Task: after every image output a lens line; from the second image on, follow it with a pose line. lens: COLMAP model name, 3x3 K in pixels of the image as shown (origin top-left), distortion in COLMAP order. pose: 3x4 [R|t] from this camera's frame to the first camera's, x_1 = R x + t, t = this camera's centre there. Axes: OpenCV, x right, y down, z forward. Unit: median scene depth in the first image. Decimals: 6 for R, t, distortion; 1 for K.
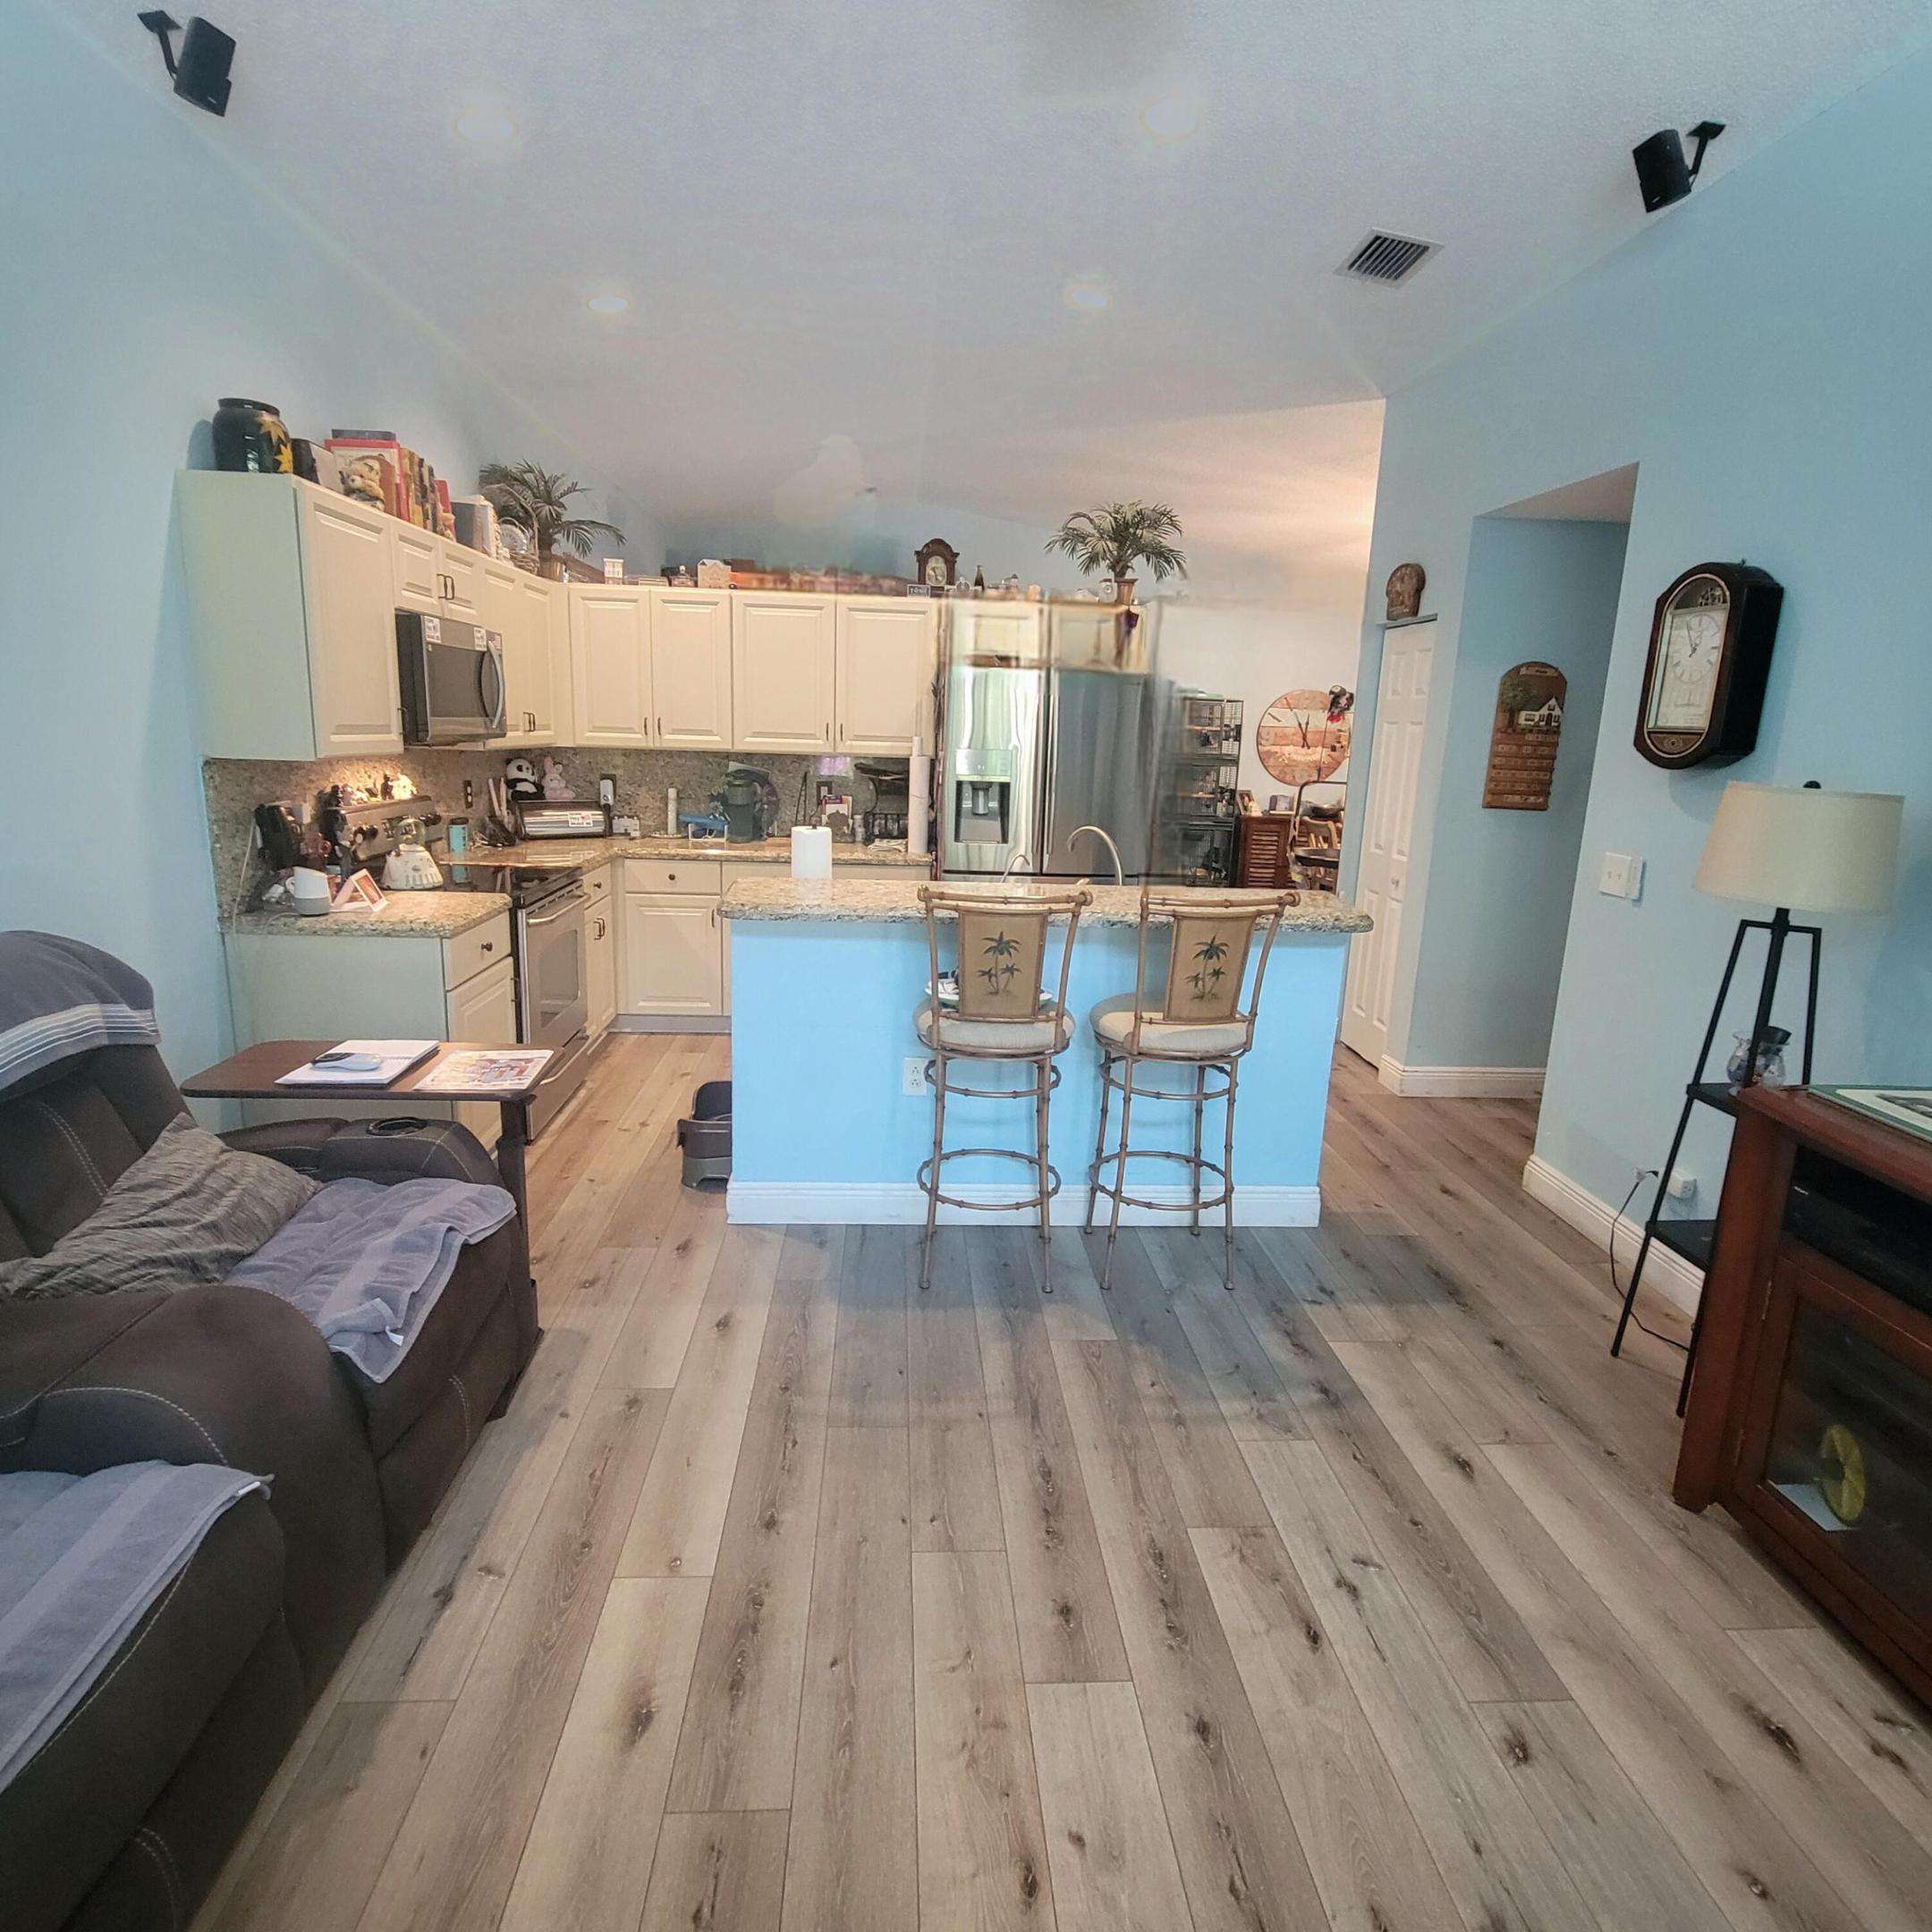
lens RADIAL K [[1106.3, 0, 953.2], [0, 1106.3, 966.5], [0, 0, 1]] dist [0.002629, 0.000022]
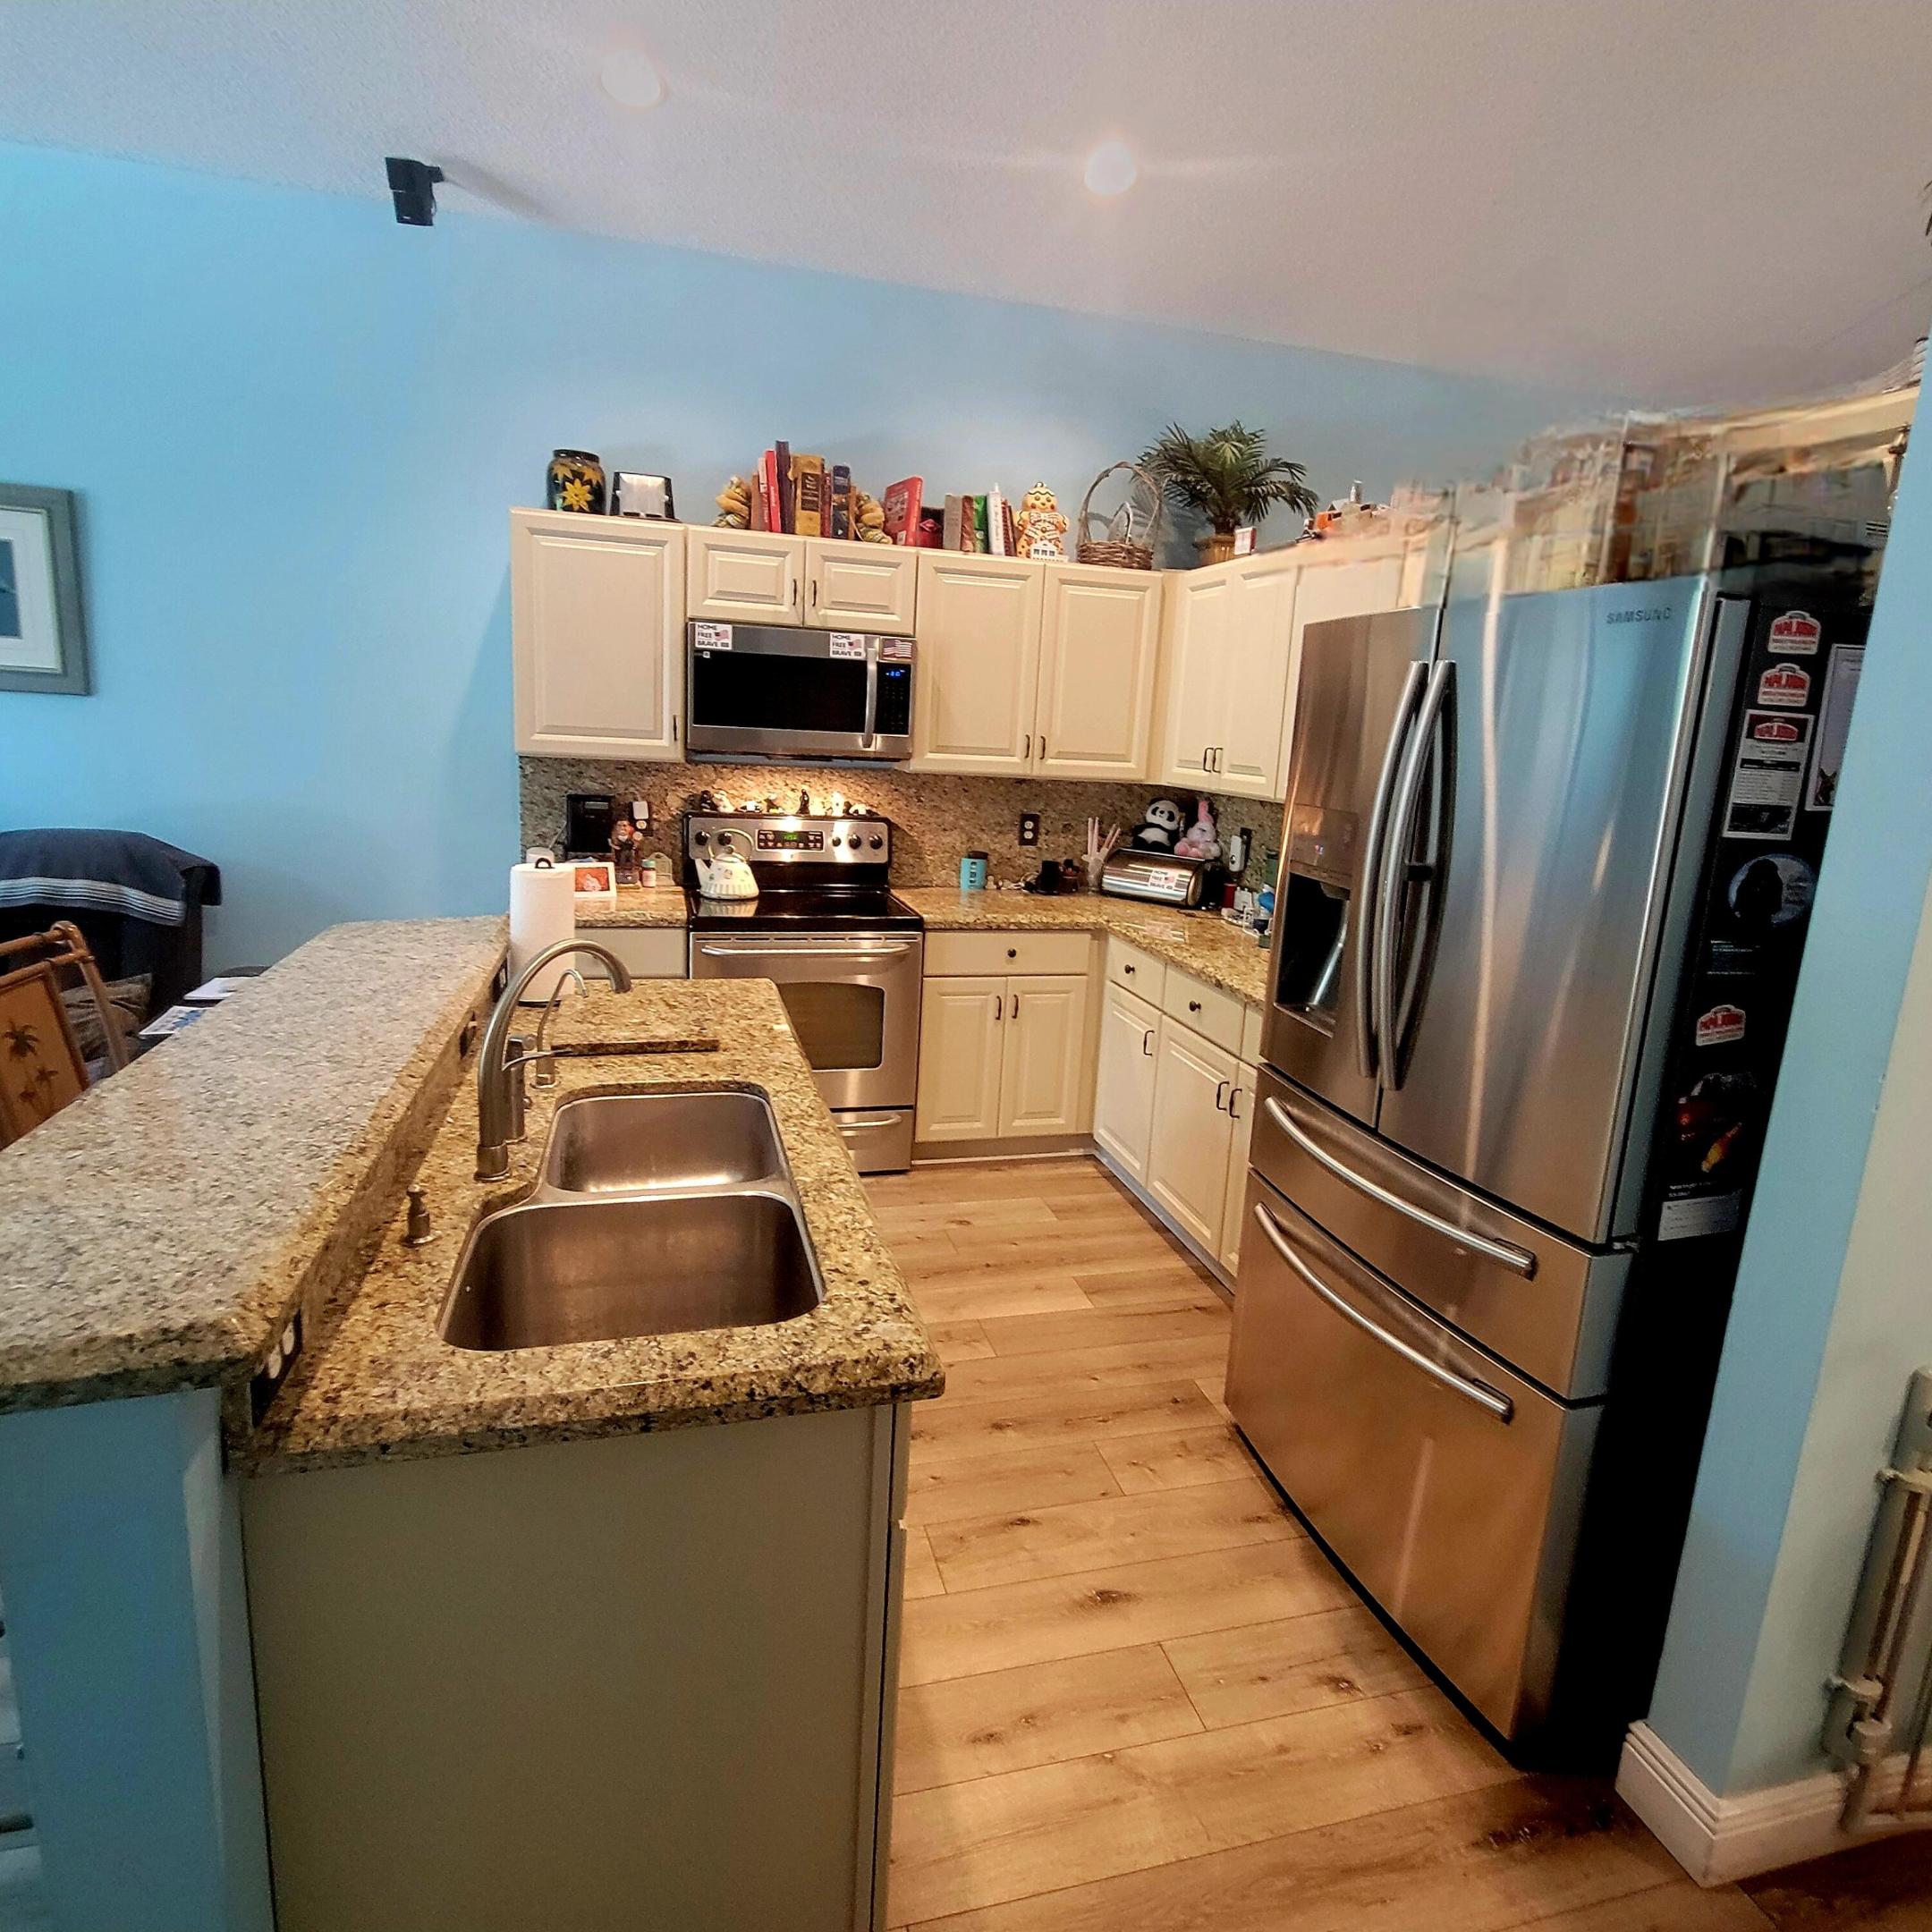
lens RADIAL K [[1106.3, 0, 953.2], [0, 1106.3, 966.5], [0, 0, 1]] dist [0.002629, 0.000022]
pose [[0.201086, 0.181348, -0.962641, 0.584734], [-0.244837, 0.960828, 0.129862, -0.216673], [0.948482, 0.209577, 0.237610, 1.091993]]
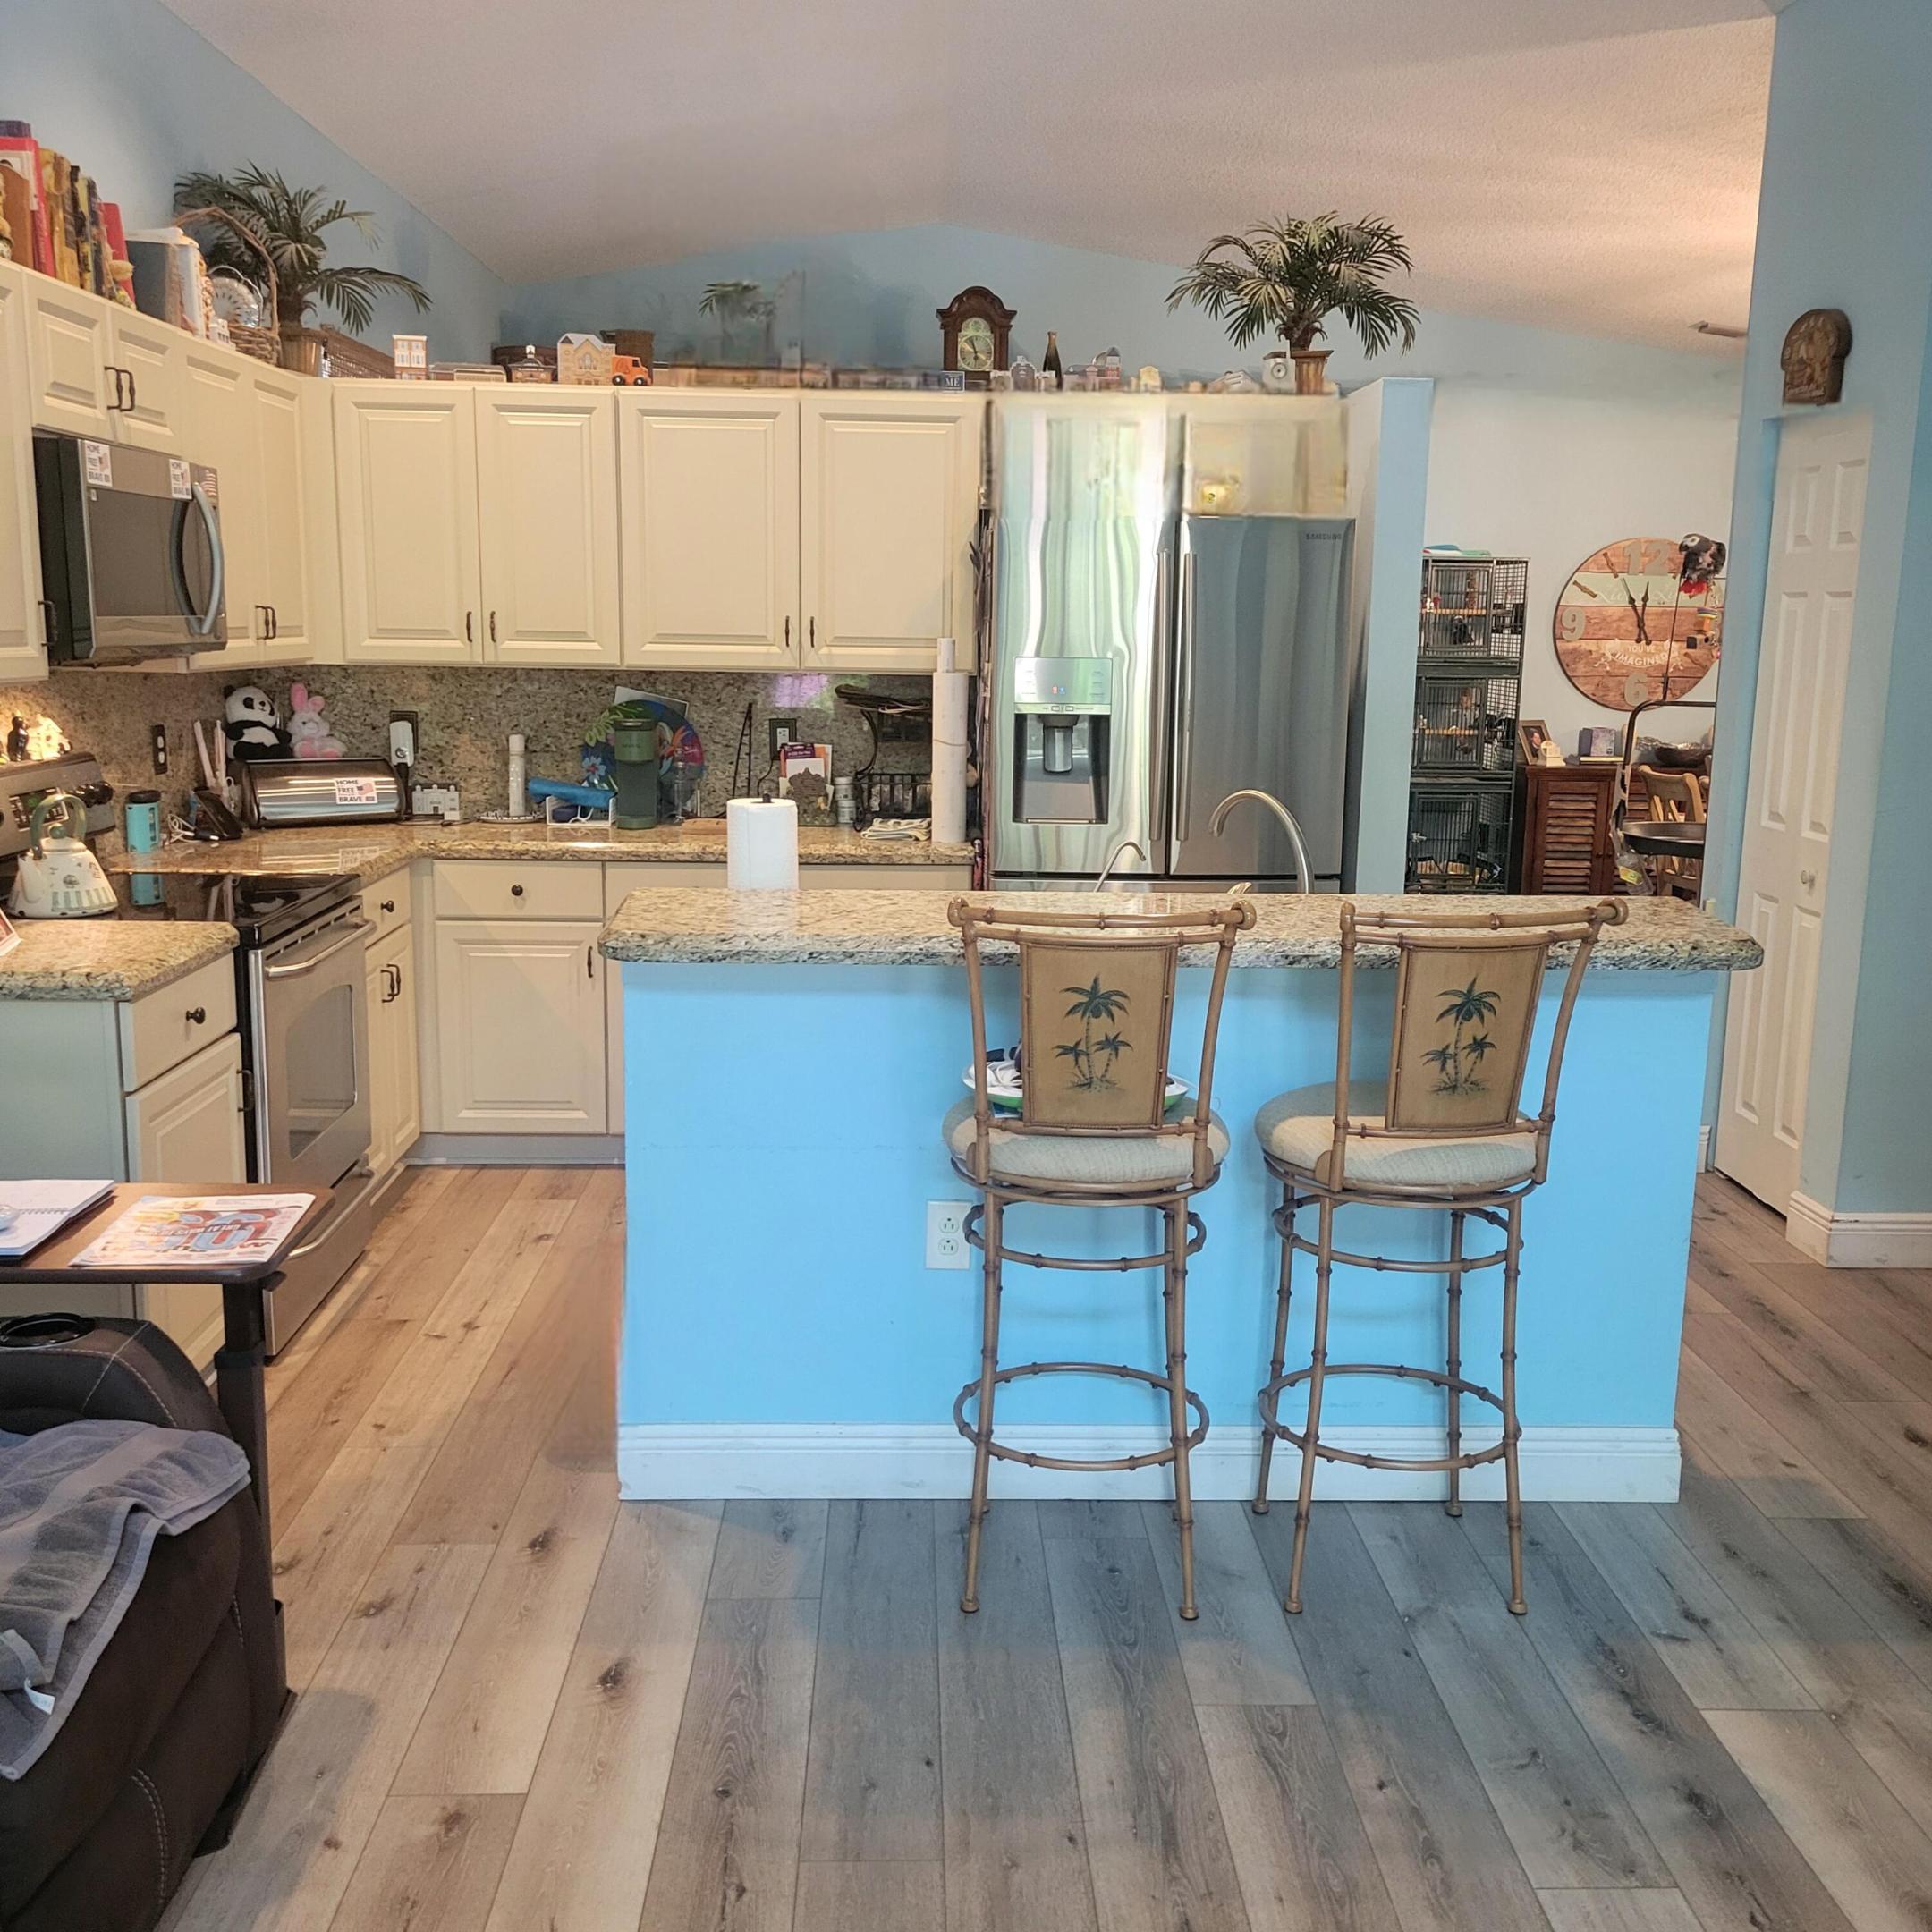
lens RADIAL K [[1966.9, 0, 963.2], [0, 1966.9, 987.6], [0, 0, 1]] dist [0.064558, -0.014620]
pose [[0.999582, -0.013159, -0.025744, 0.001086], [0.012422, 0.999514, -0.028596, 0.001932], [0.026108, 0.028264, 0.999259, -0.013155]]
